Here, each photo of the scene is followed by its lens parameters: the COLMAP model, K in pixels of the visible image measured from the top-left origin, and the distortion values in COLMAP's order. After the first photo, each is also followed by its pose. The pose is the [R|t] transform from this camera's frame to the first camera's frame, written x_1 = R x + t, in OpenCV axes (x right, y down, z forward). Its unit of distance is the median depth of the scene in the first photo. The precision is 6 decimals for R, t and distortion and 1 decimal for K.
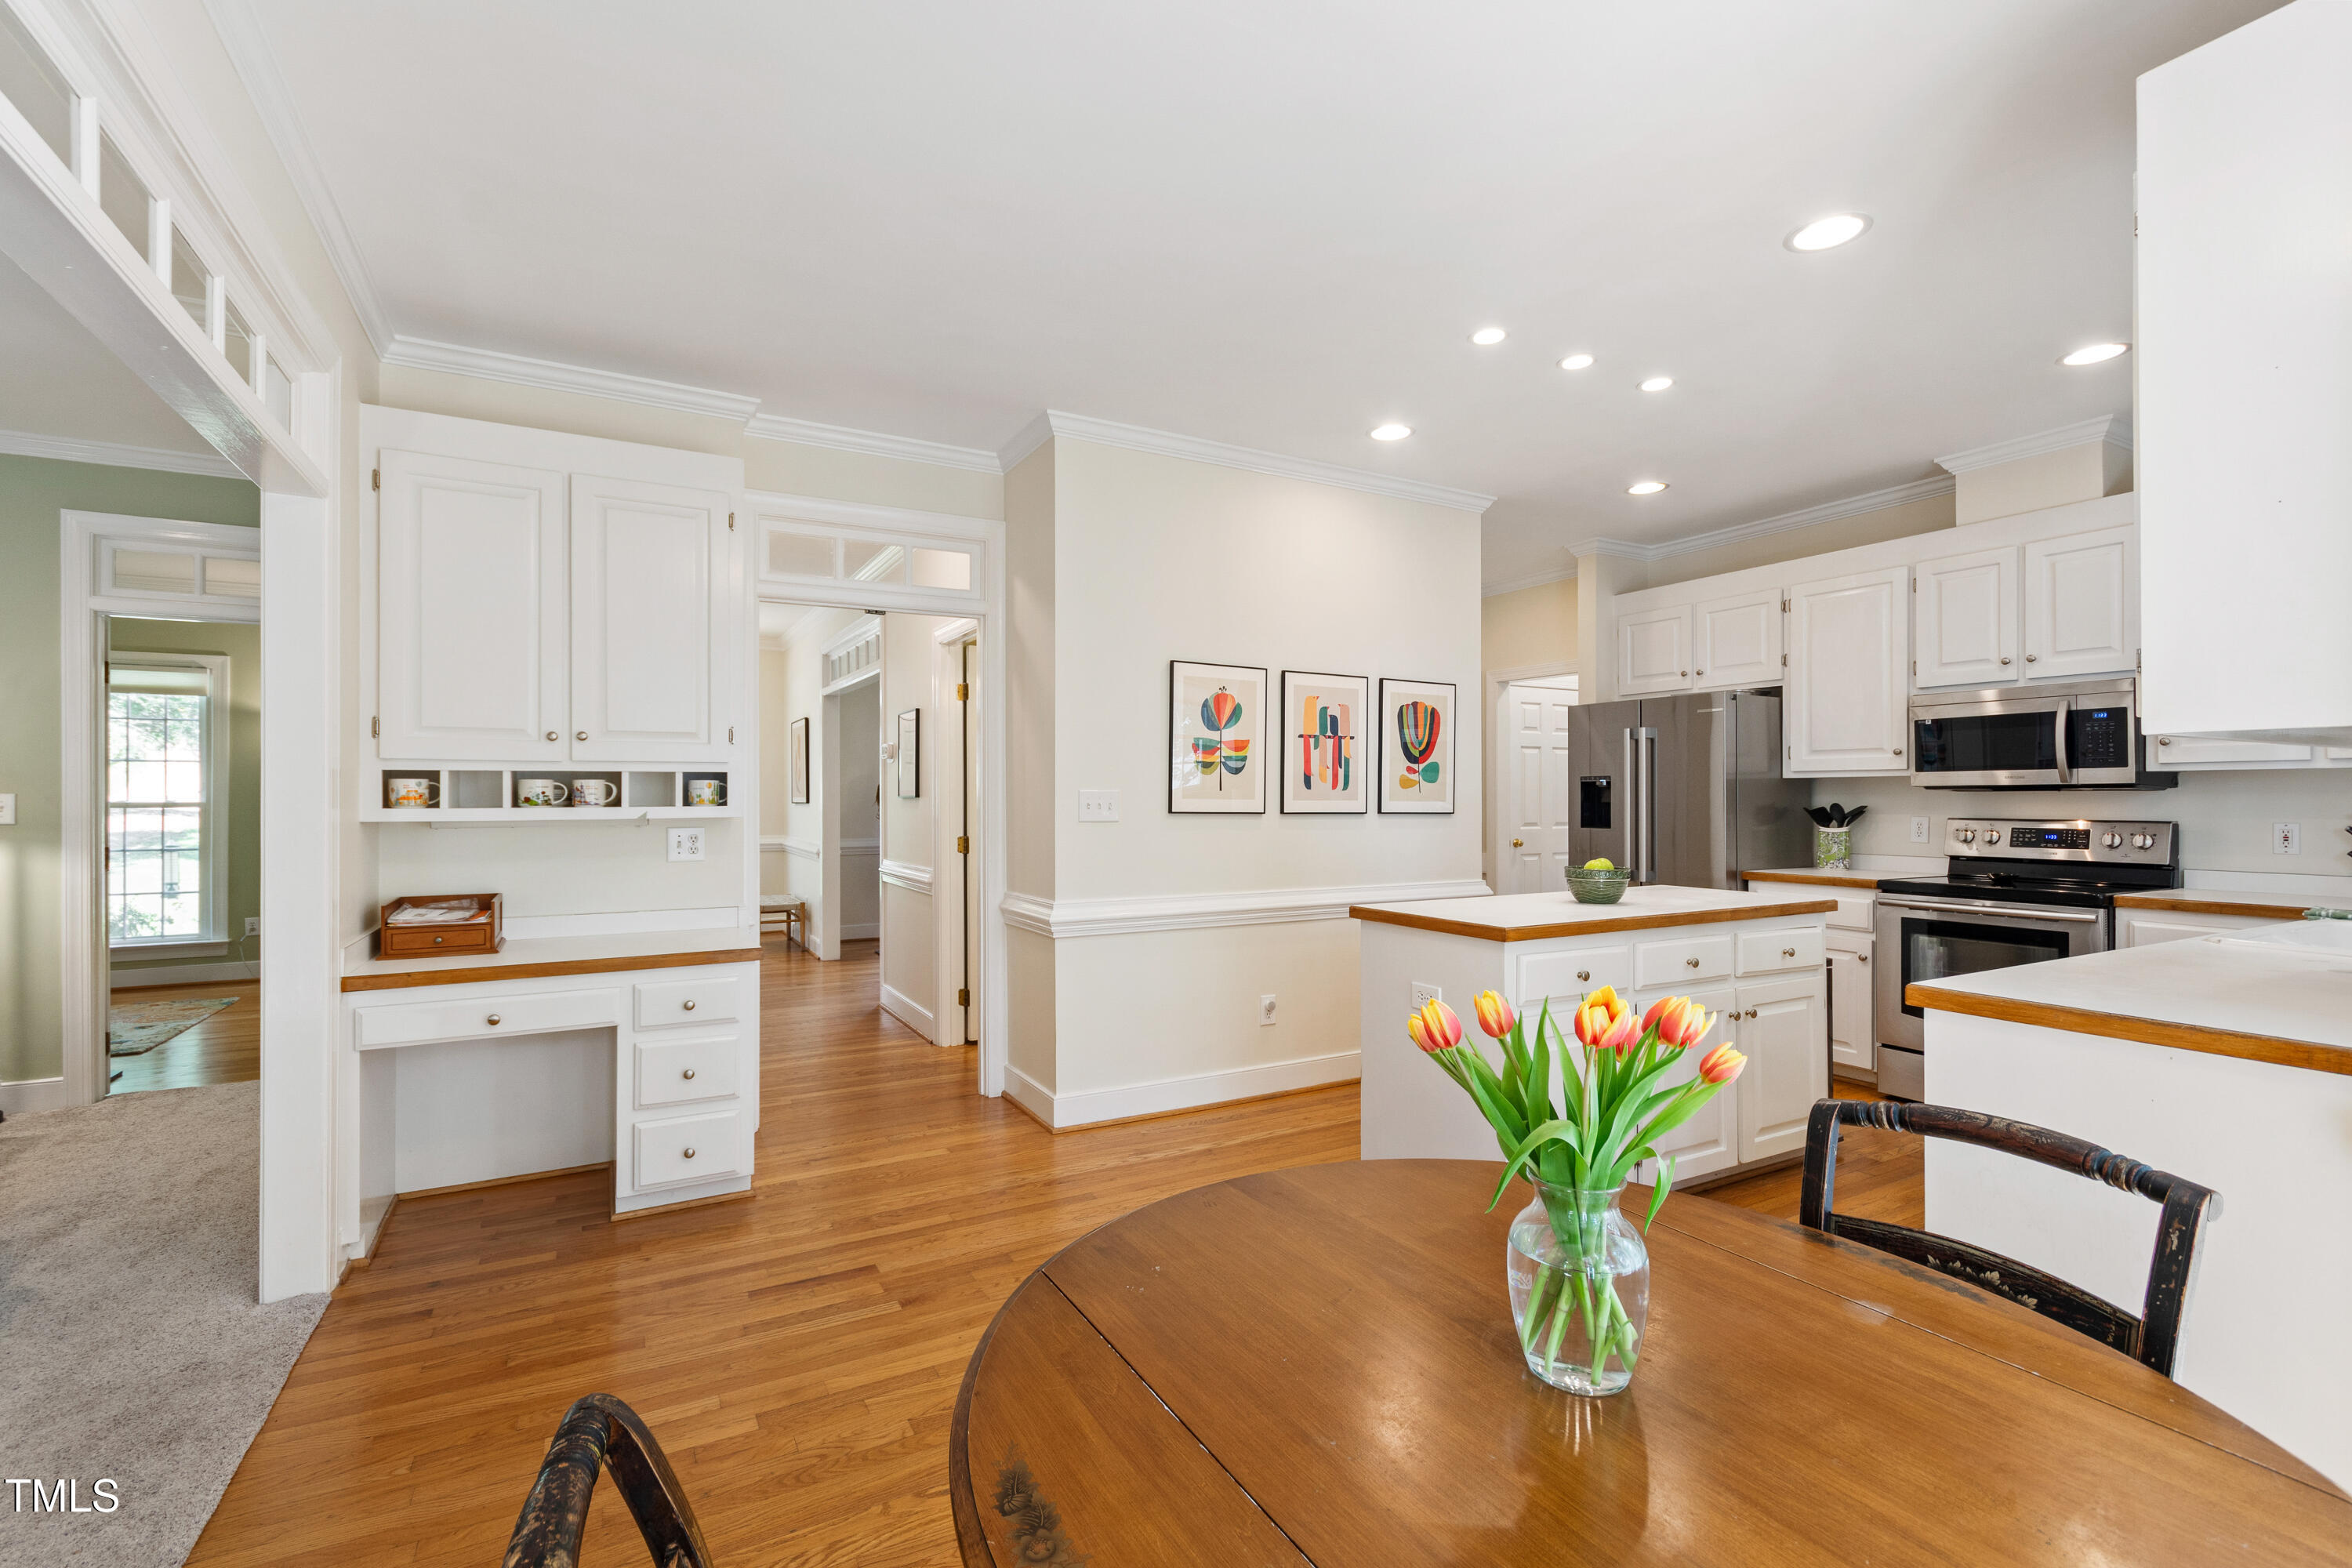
lens RADIAL K [[1046.8, 0, 1173.5], [0, 1046.8, 797.6], [0, 0, 1]] dist [-0.000476, 0.000220]
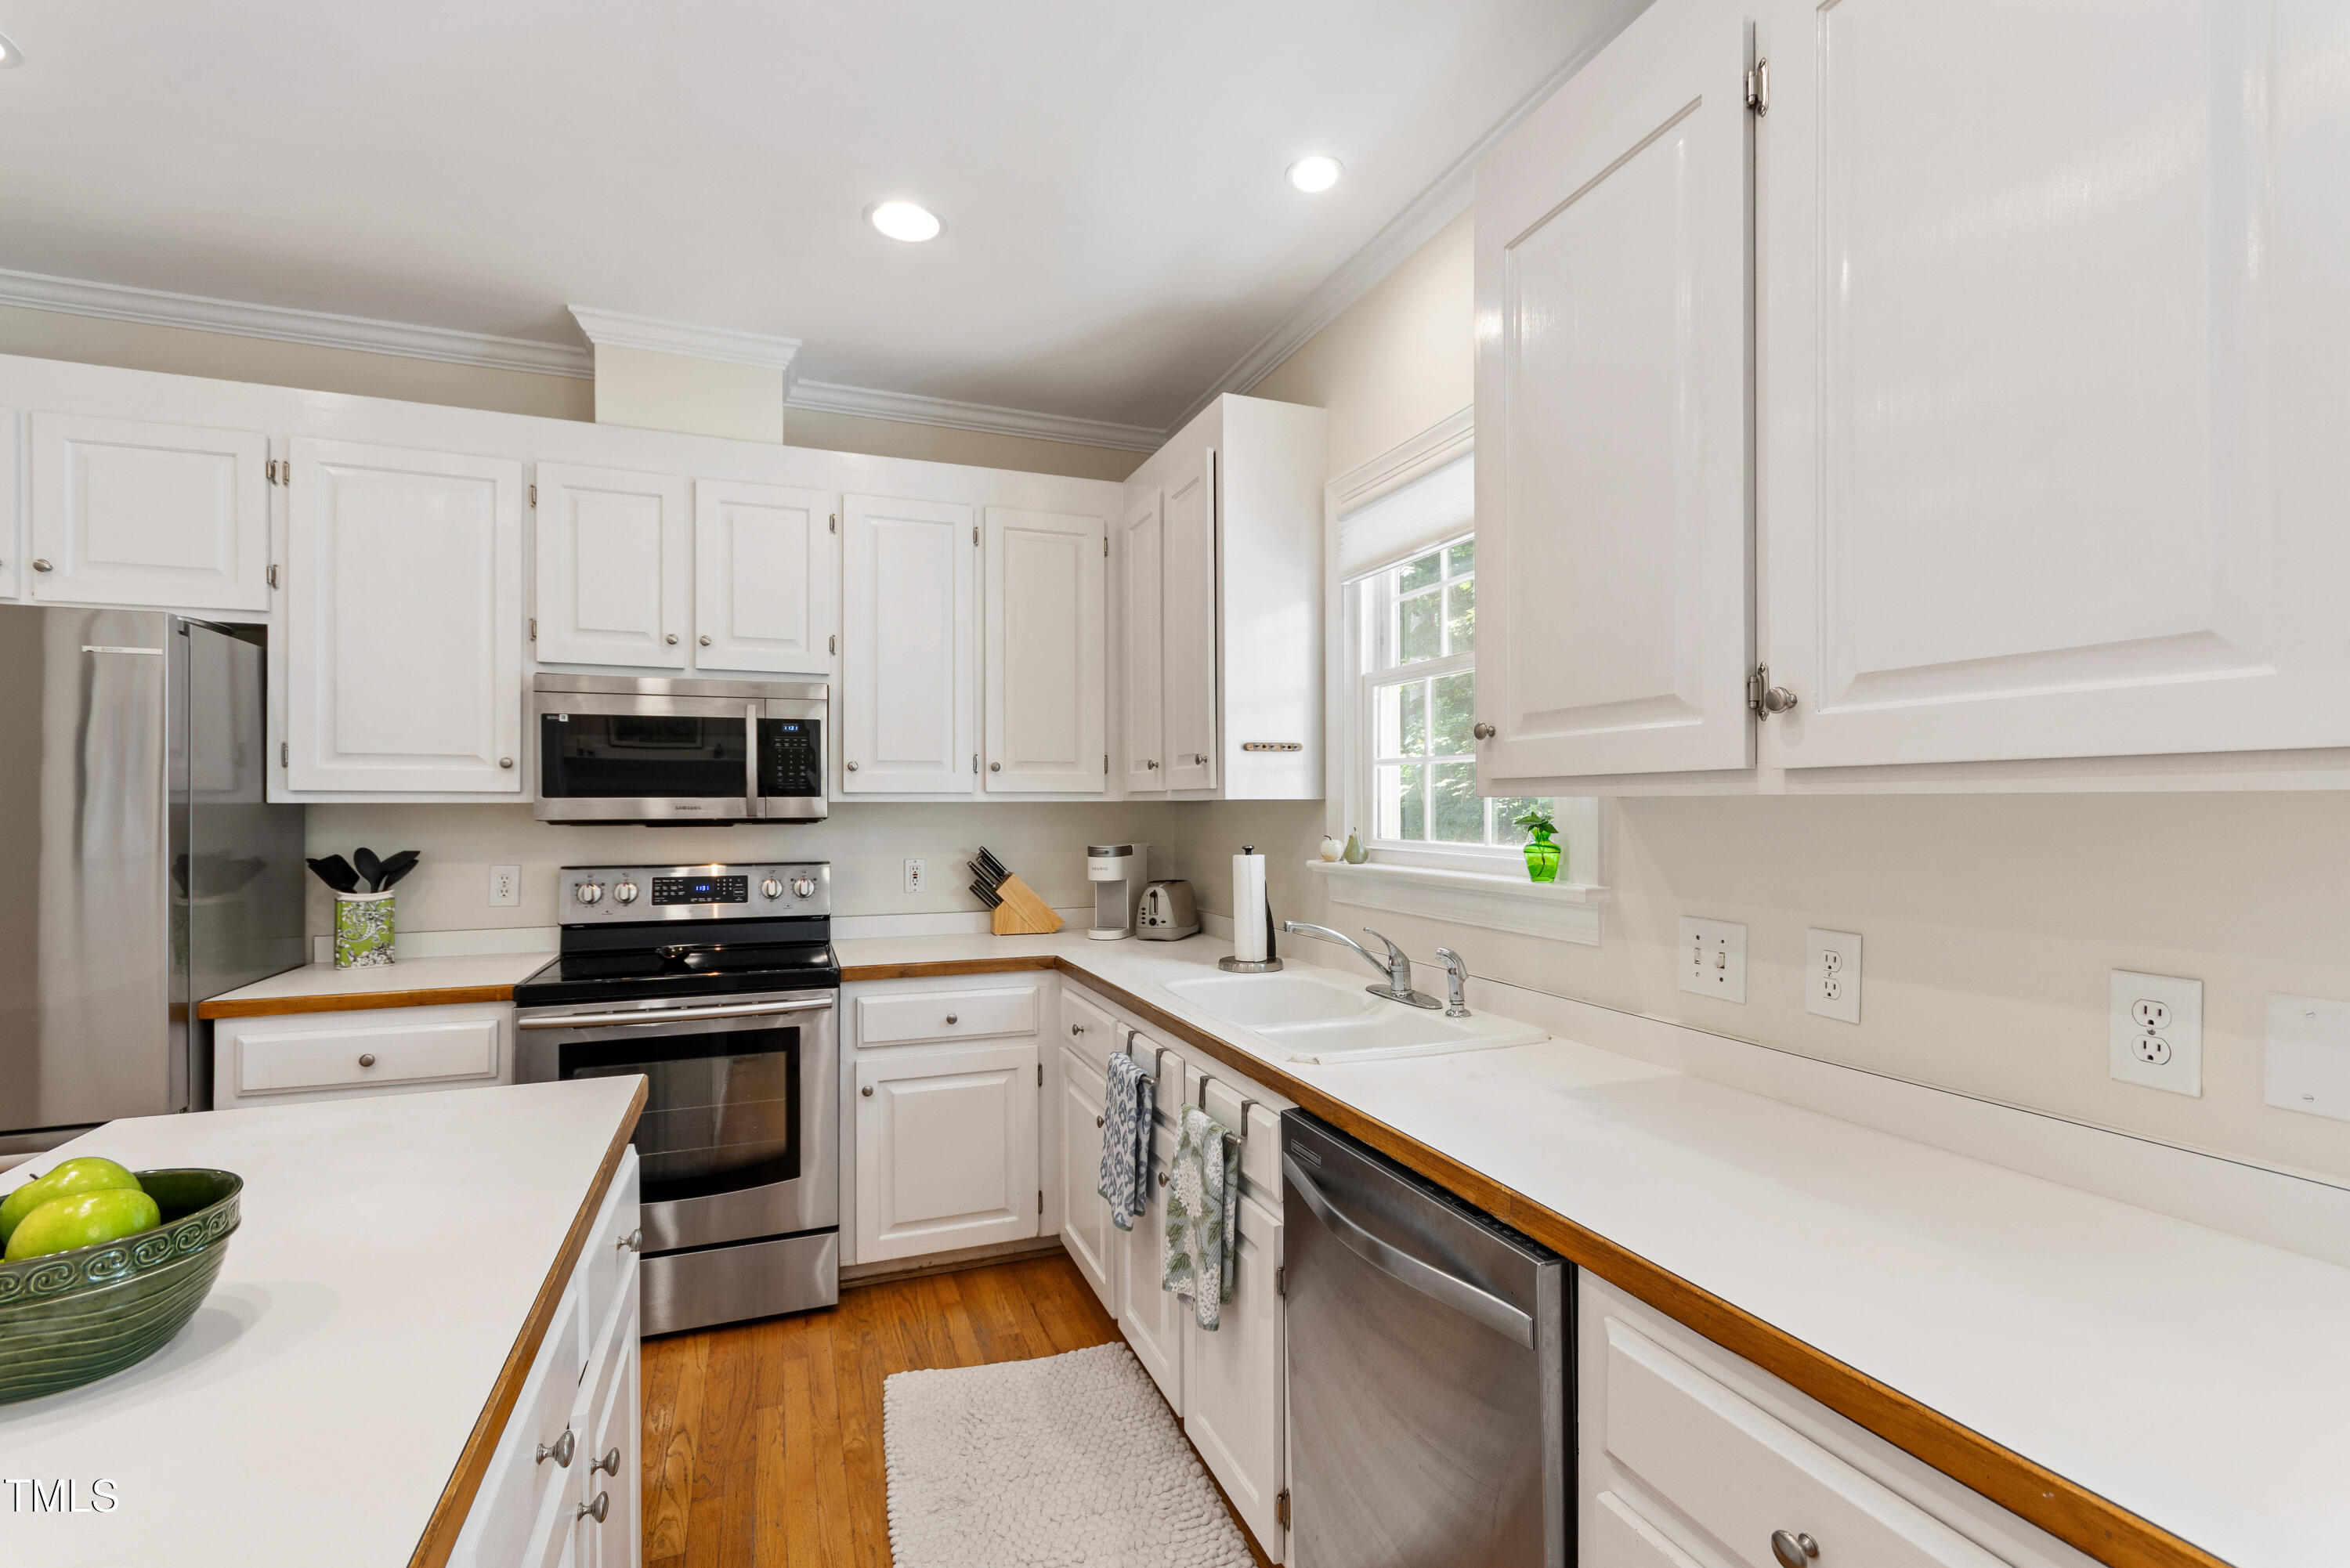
lens RADIAL K [[1045.9, 0, 1172.5], [0, 1045.9, 797.6], [0, 0, 1]] dist [-0.000476, 0.000220]
pose [[0.137872, 0.007951, 0.990418, 0.150960], [0.001242, 0.999966, -0.008201, -0.019050], [-0.990449, 0.002361, 0.137857, 0.550626]]
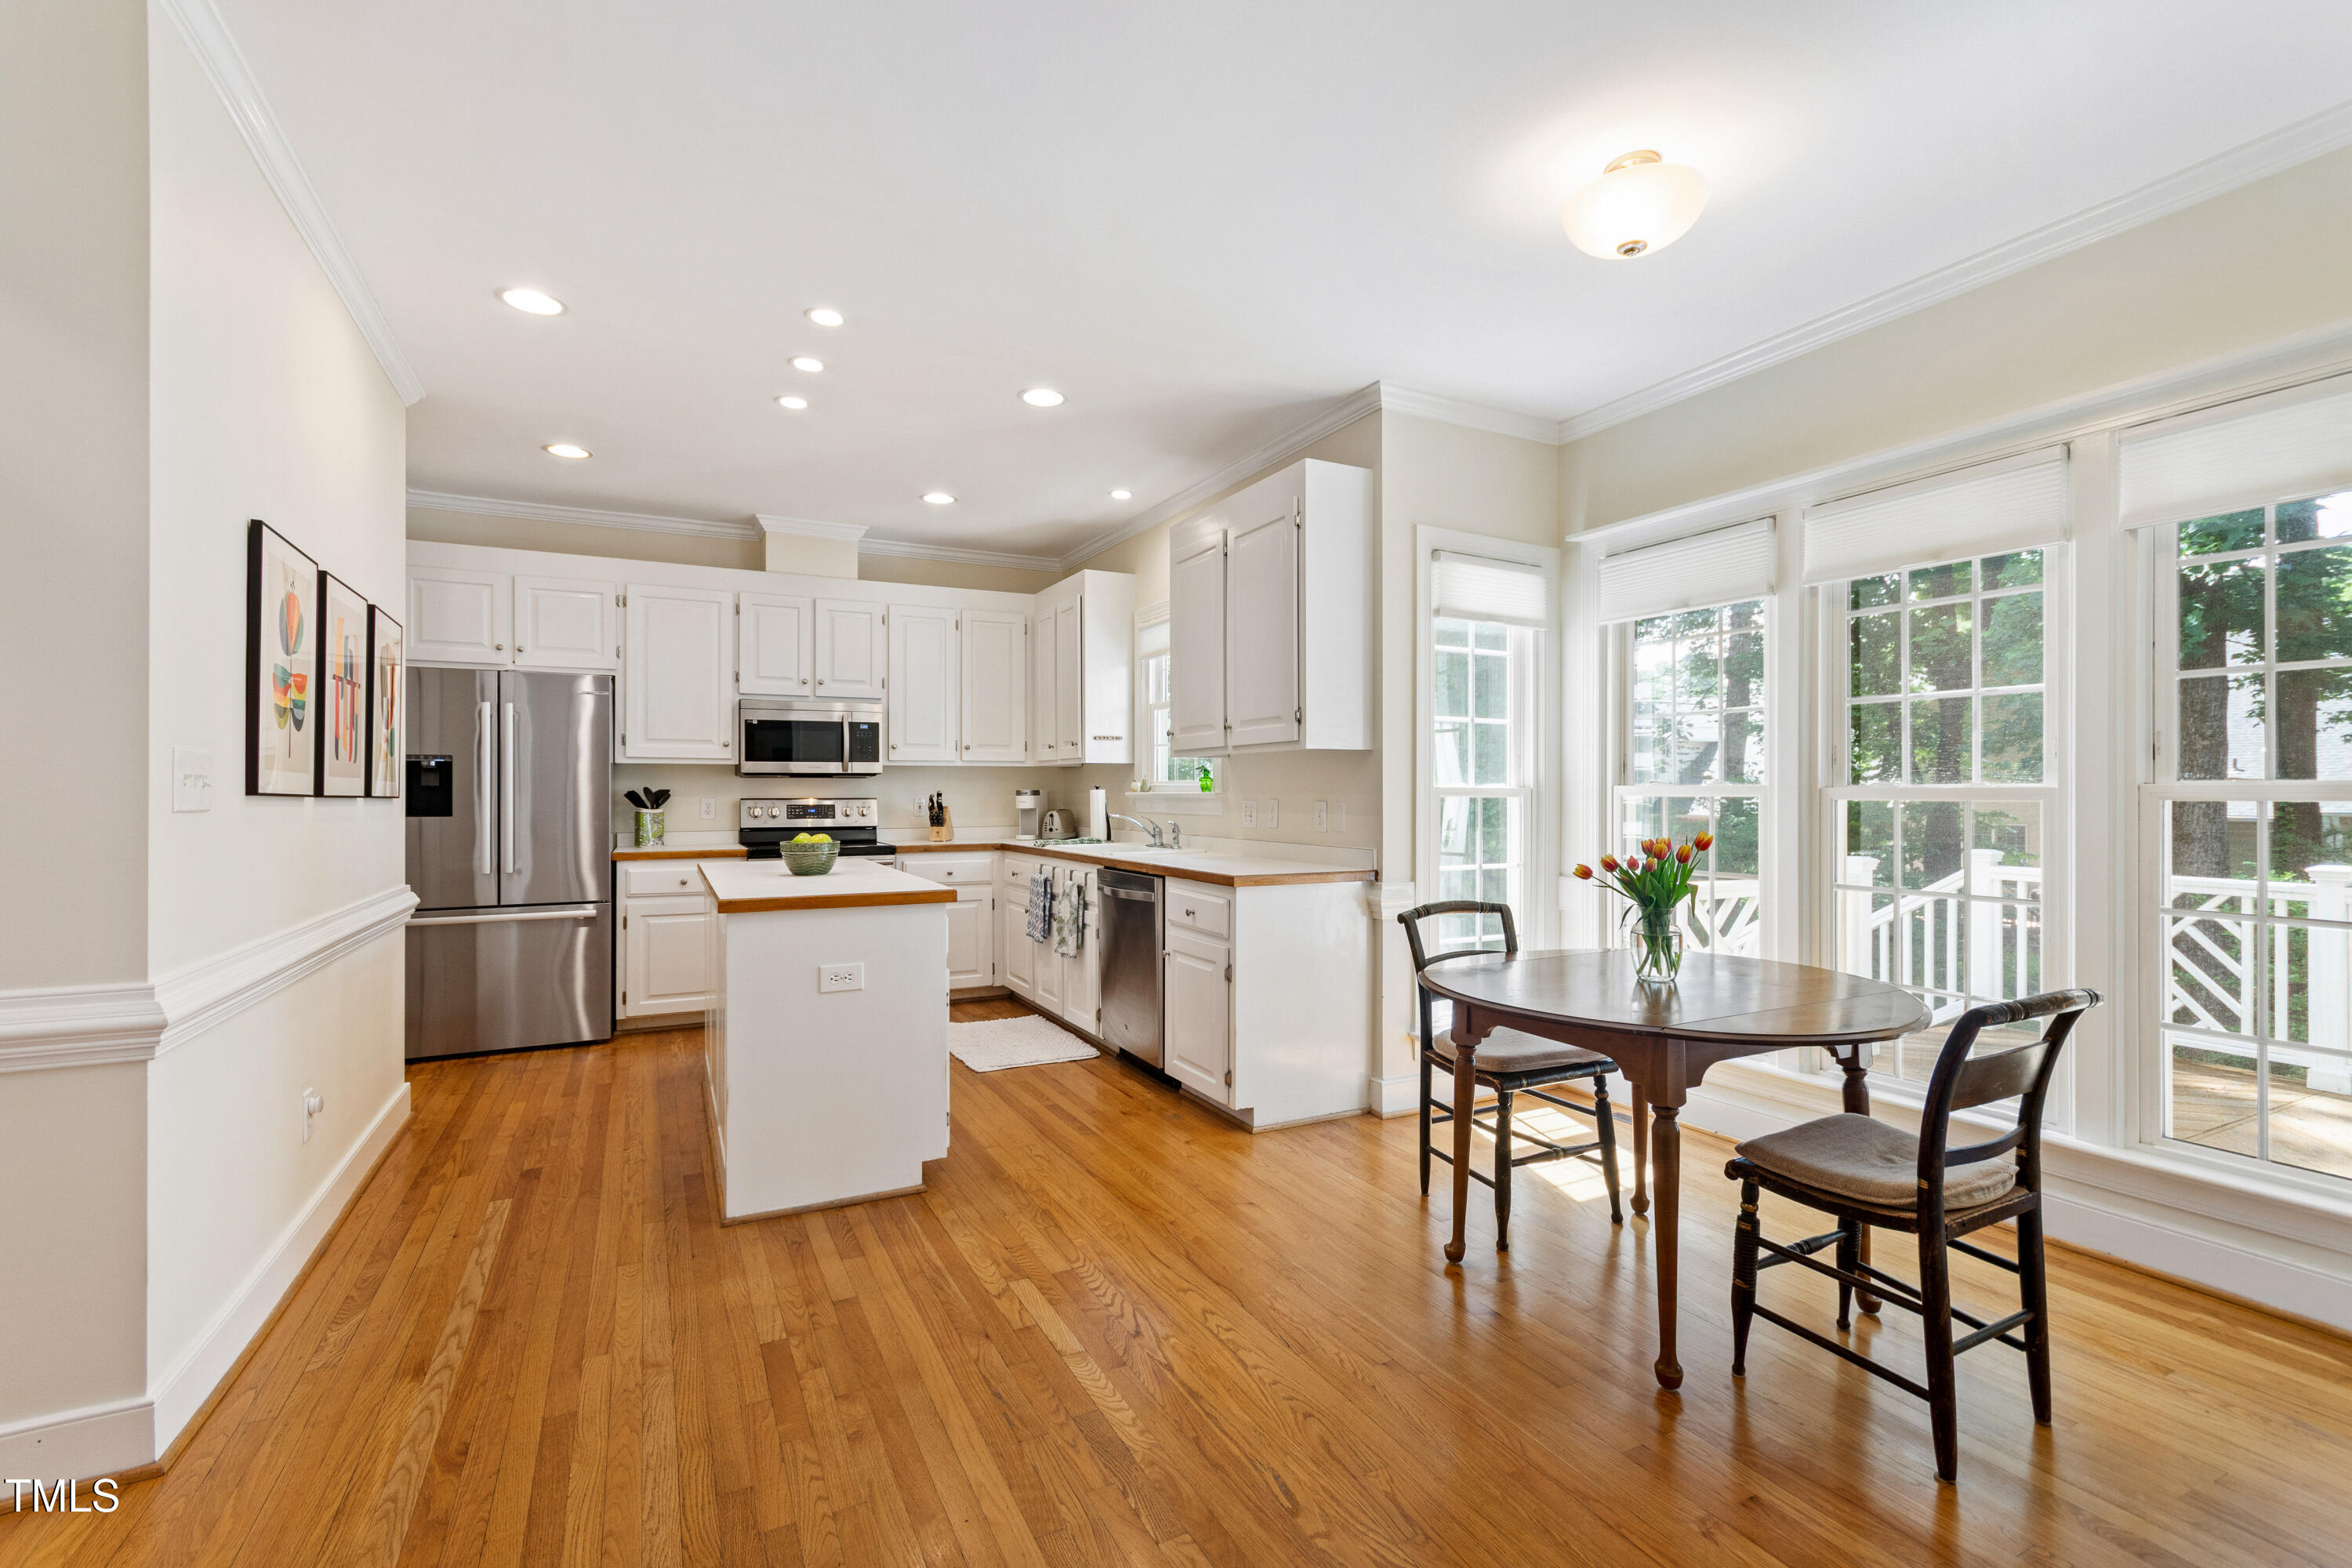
lens RADIAL K [[1022.7, 0, 1176.0], [0, 1022.7, 784.0], [0, 0, 1]] dist [-0.000247, 0.000238]
pose [[0.035366, 0.006823, 0.999351, -0.483598], [0.001371, 0.999975, -0.006876, 0.011465], [-0.999374, 0.001614, 0.035355, 0.450388]]
